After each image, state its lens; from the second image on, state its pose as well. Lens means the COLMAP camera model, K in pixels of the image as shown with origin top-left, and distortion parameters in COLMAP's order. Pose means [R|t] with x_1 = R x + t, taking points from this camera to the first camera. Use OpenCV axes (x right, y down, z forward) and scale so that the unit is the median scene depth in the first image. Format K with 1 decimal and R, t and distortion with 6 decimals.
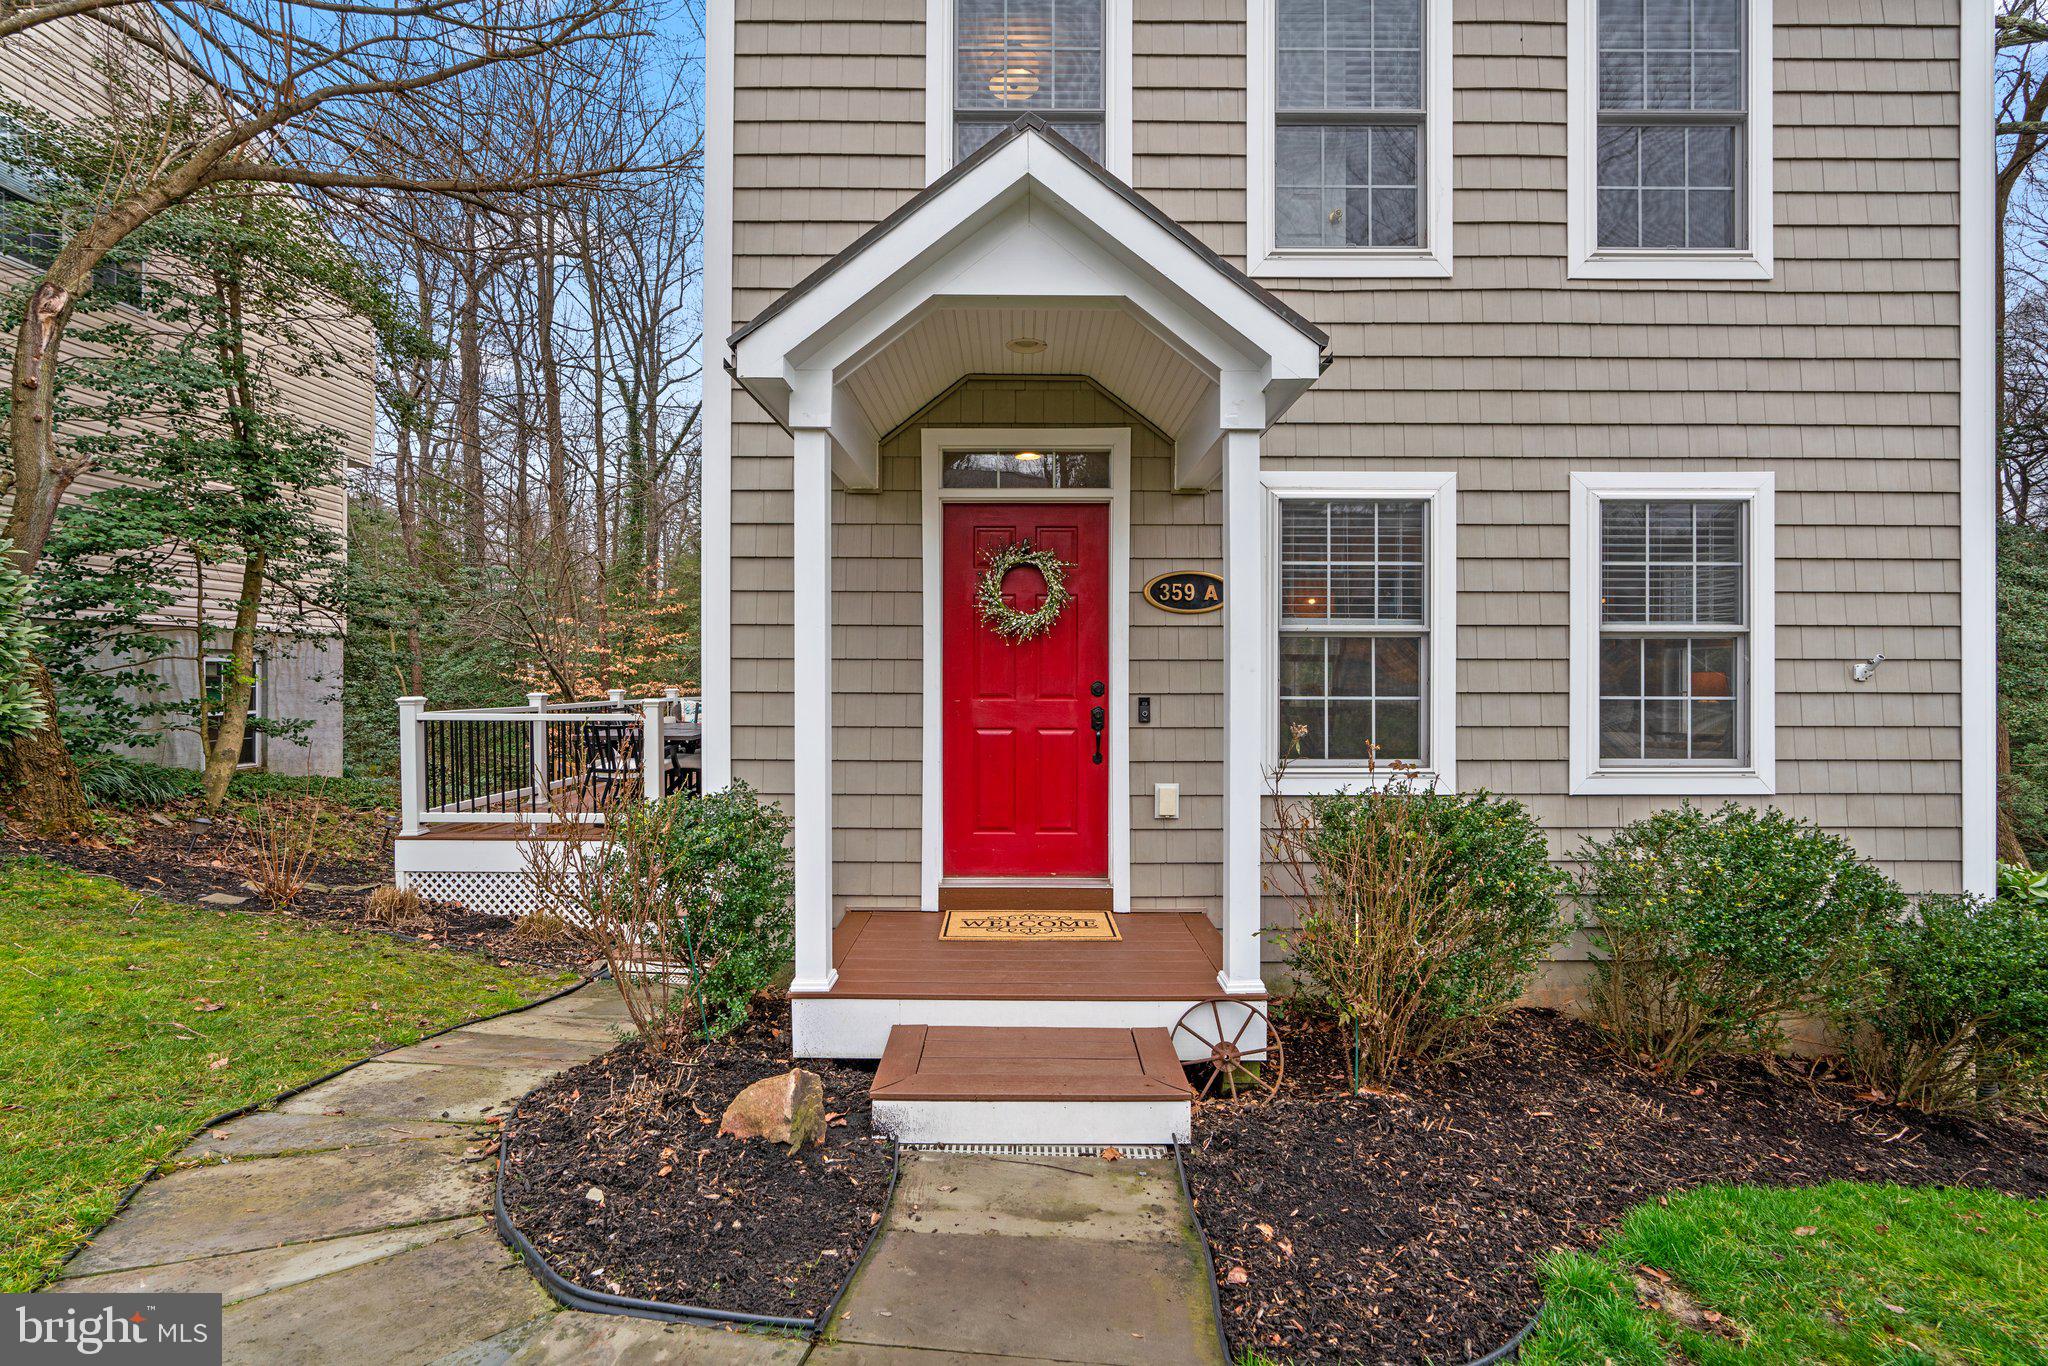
lens RADIAL K [[972.5, 0, 1024.0], [0, 972.5, 683.0], [0, 0, 1]] dist [-0.002578, 0.000189]
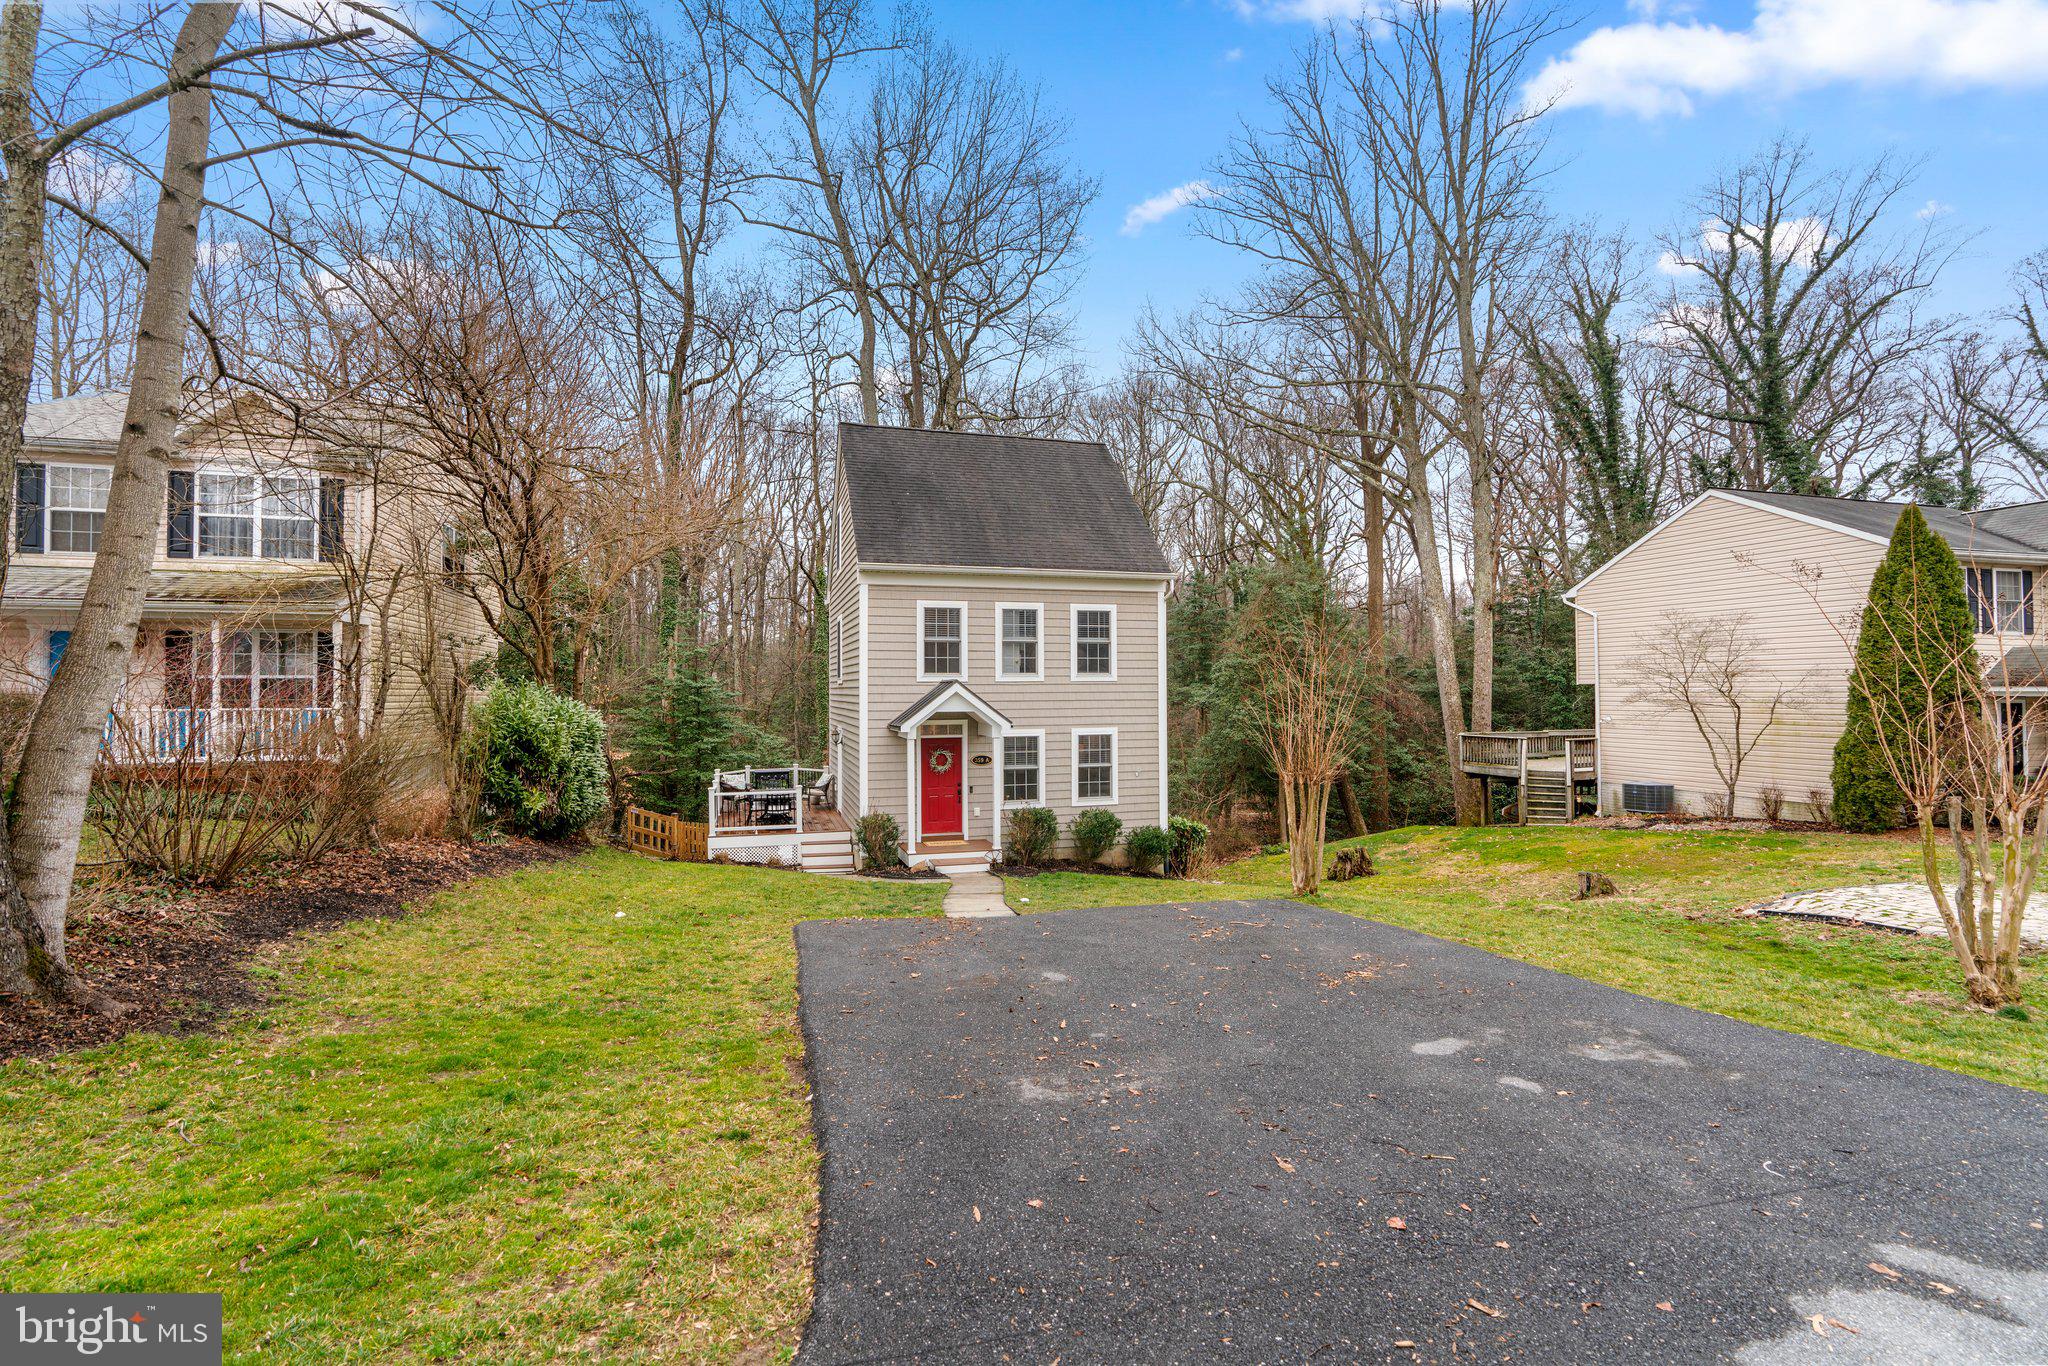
lens RADIAL K [[959.0, 0, 1065.7], [0, 959.0, 649.7], [0, 0, 1]] dist [-0.004368, -0.000305]
pose [[0.949545, 0.008207, 0.313524, -0.758651], [0.007420, 0.998790, -0.048617, -0.357450], [-0.313544, 0.048490, 0.948335, -2.931630]]
